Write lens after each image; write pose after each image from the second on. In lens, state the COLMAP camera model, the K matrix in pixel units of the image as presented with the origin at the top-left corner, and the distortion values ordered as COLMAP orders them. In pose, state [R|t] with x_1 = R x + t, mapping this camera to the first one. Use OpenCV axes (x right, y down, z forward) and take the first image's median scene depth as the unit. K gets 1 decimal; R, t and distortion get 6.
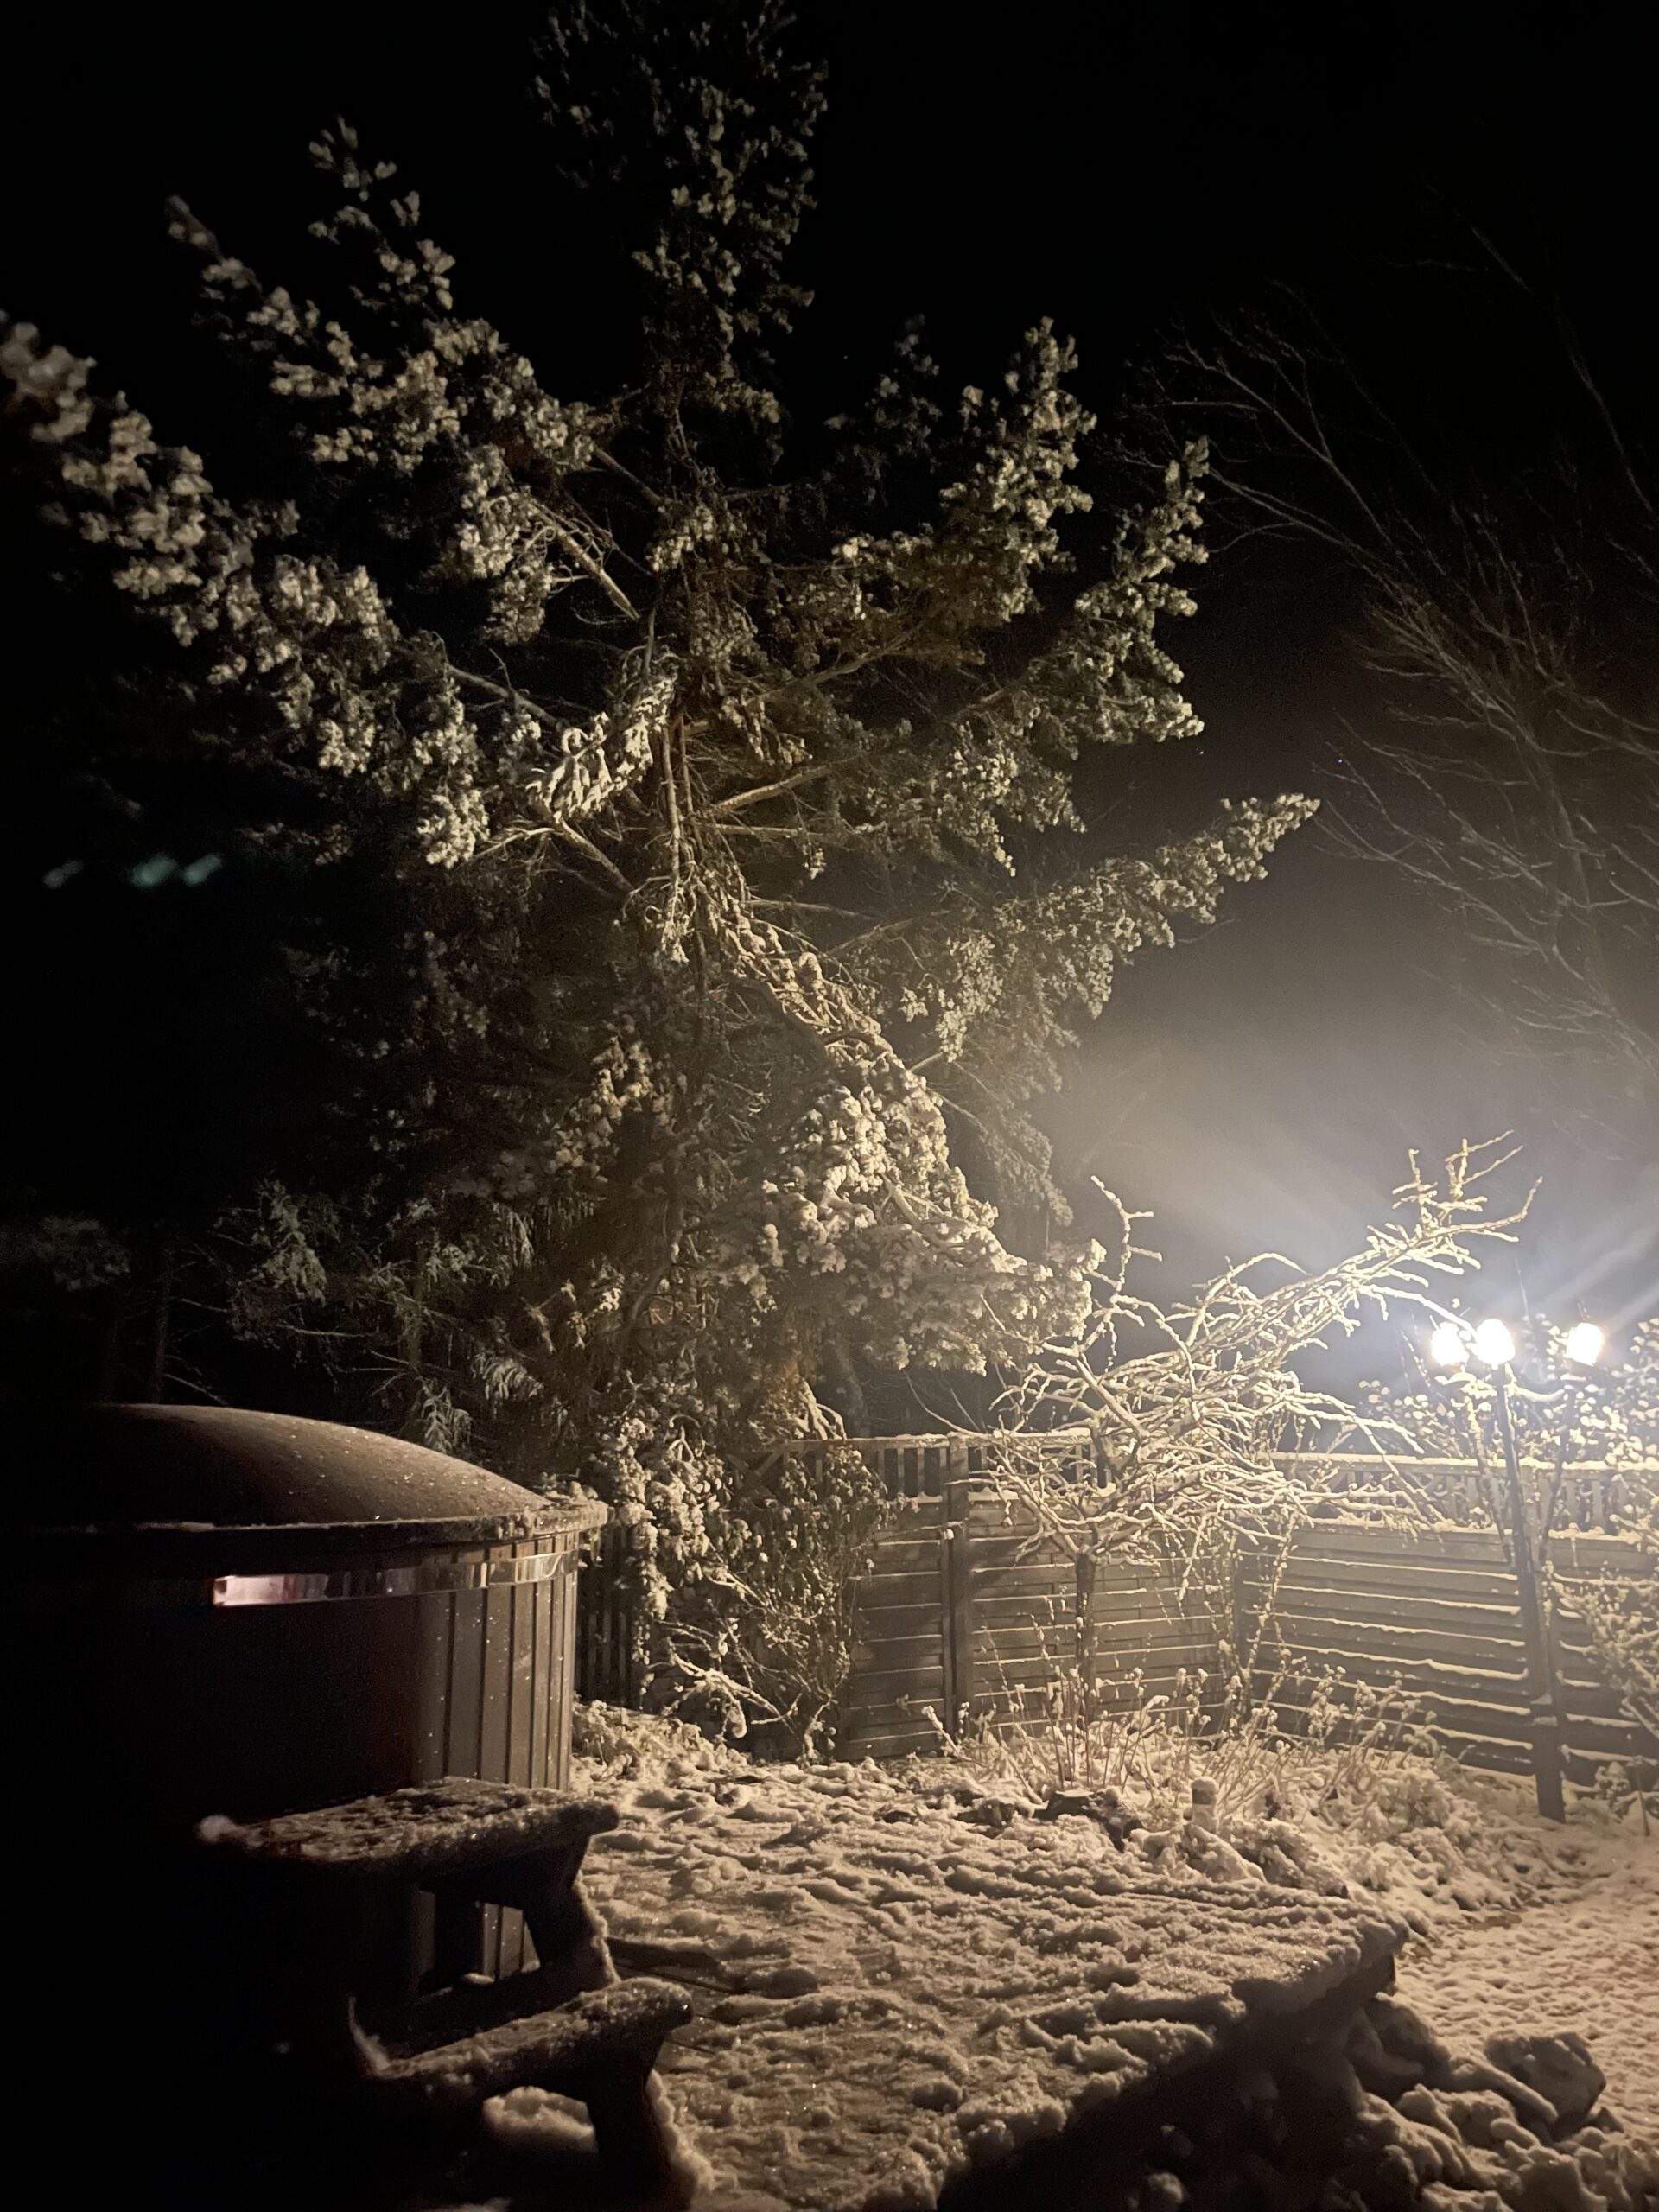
lens RADIAL K [[1642.7, 0, 829.5], [0, 1642.7, 1106.0], [0, 0, 1]] dist [0.001136, -0.000127]
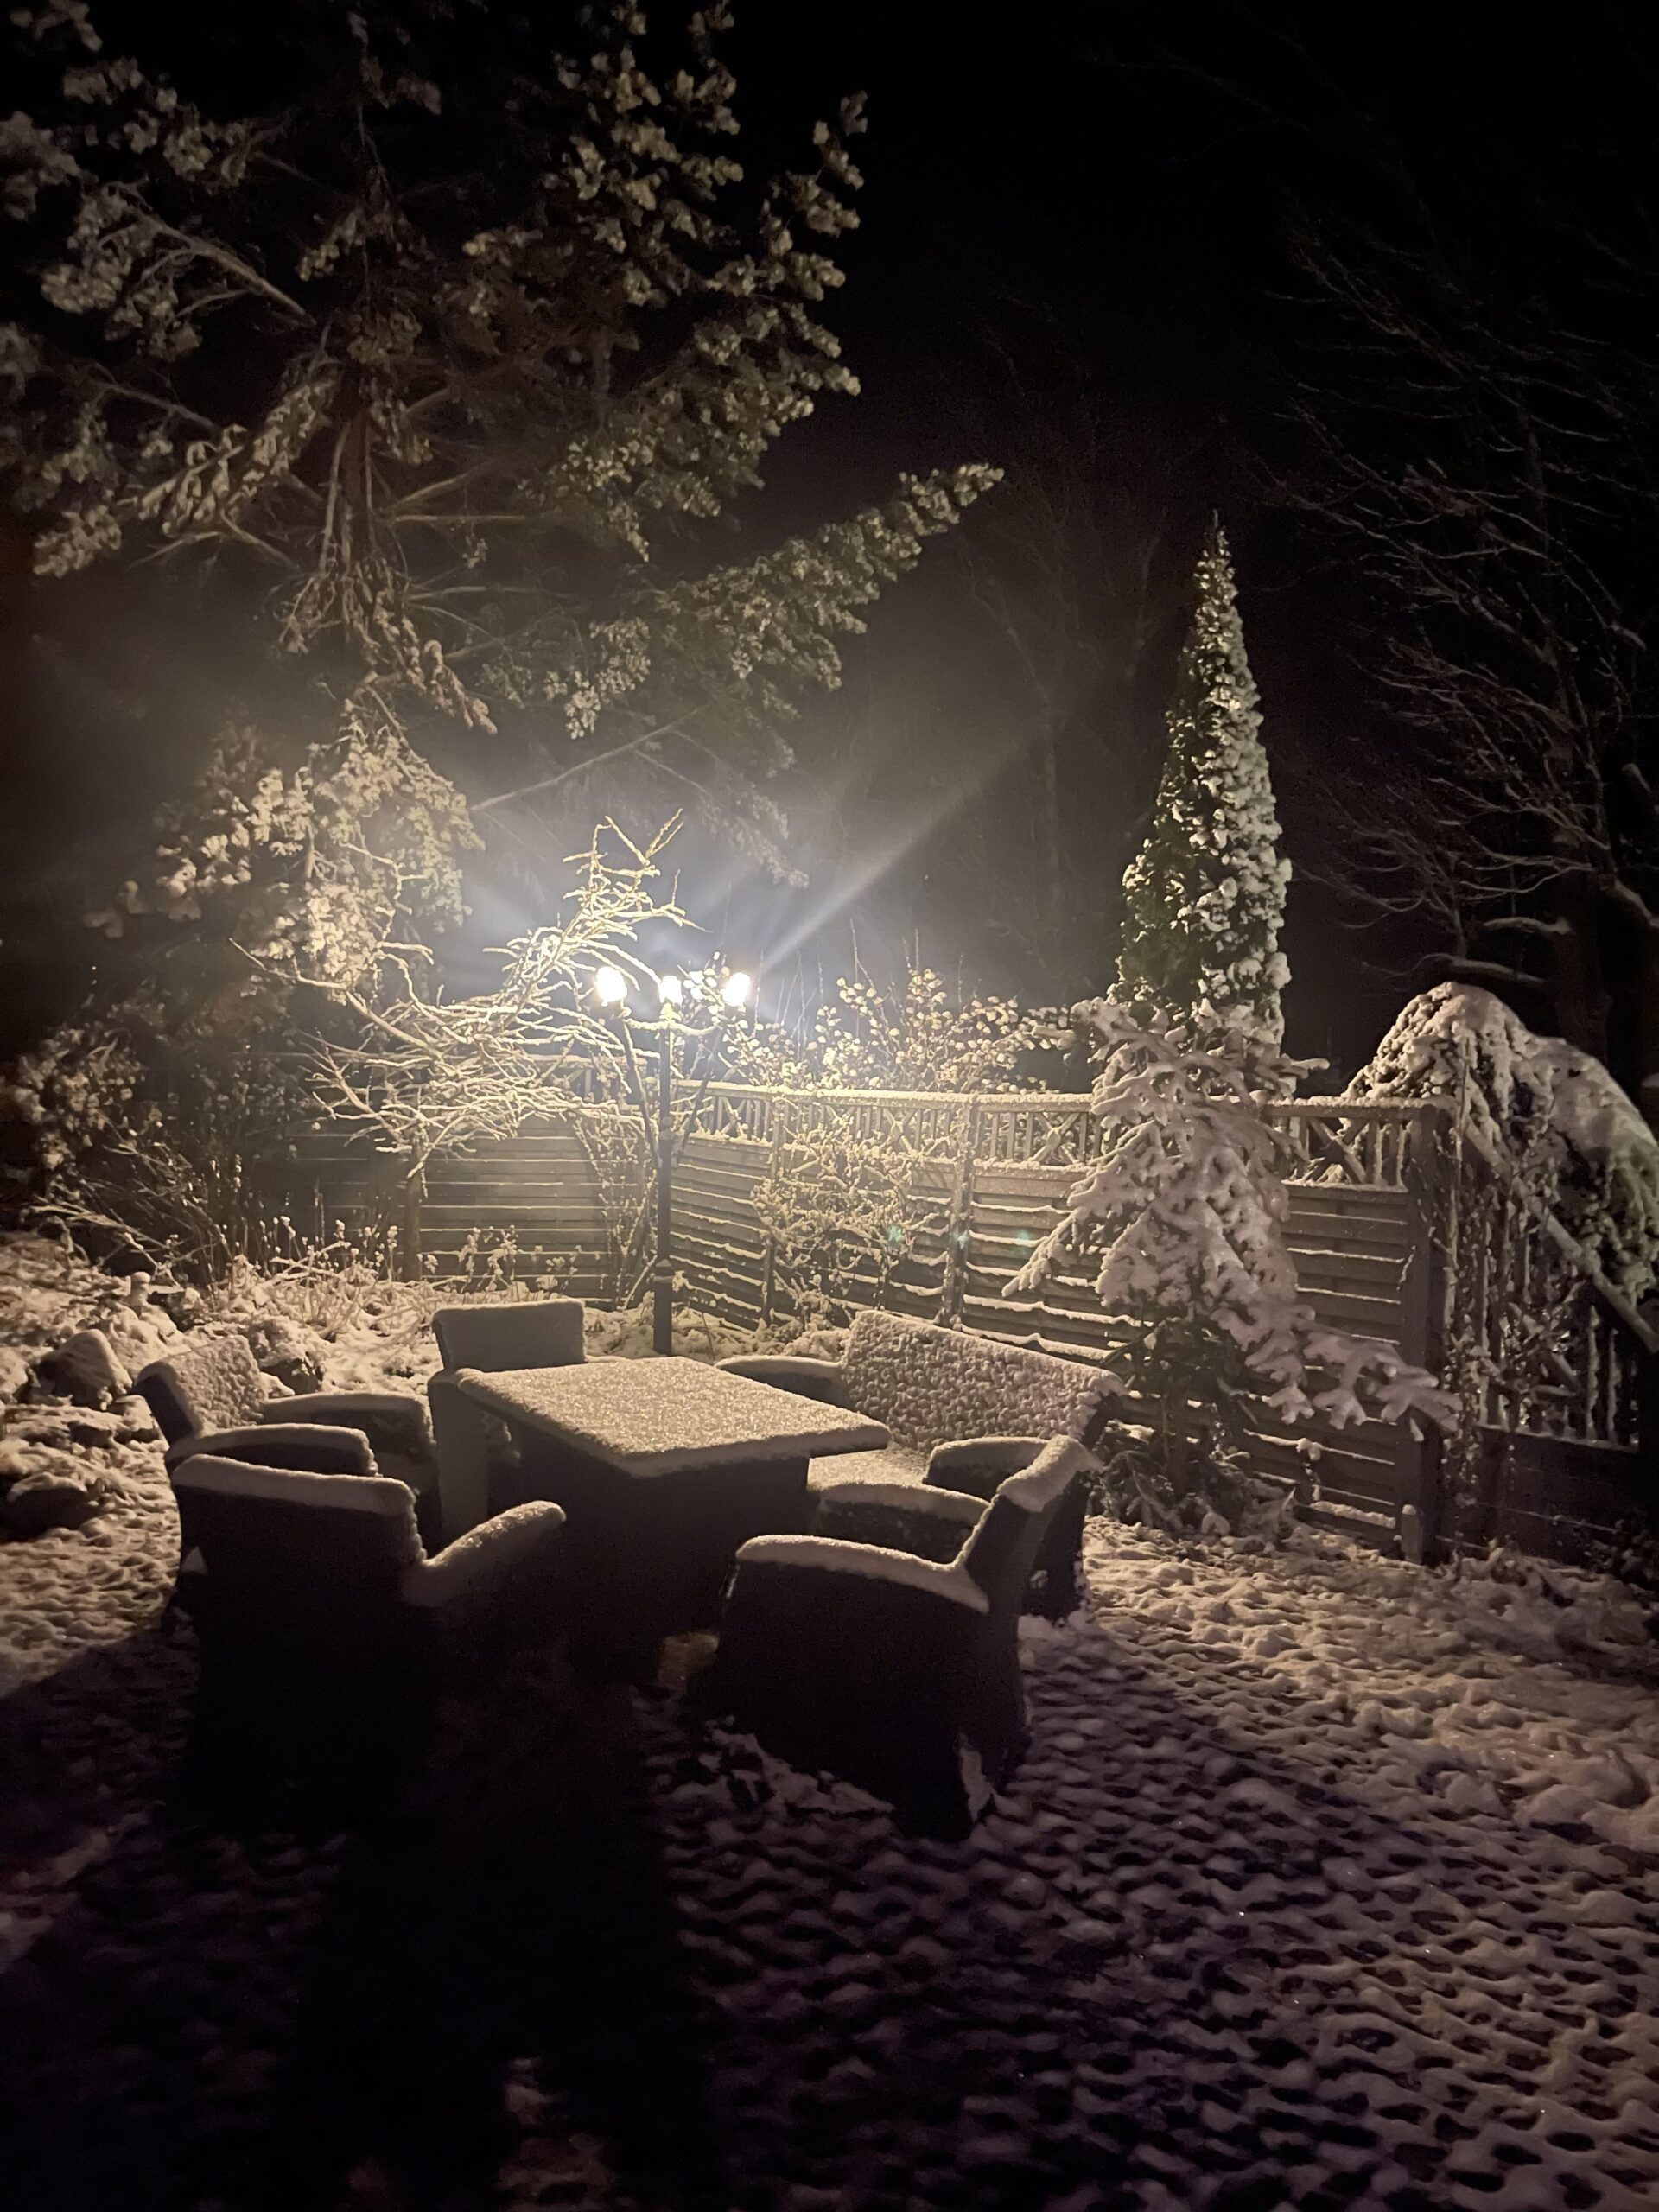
lens RADIAL K [[1607.3, 0, 829.5], [0, 1607.3, 1106.0], [0, 0, 1]] dist [0.051269, -0.090908]
pose [[0.978376, 0.041746, -0.202577, 0.502371], [0.002083, 0.977381, 0.211477, -0.014230], [0.206824, -0.207326, 0.956159, -0.082589]]
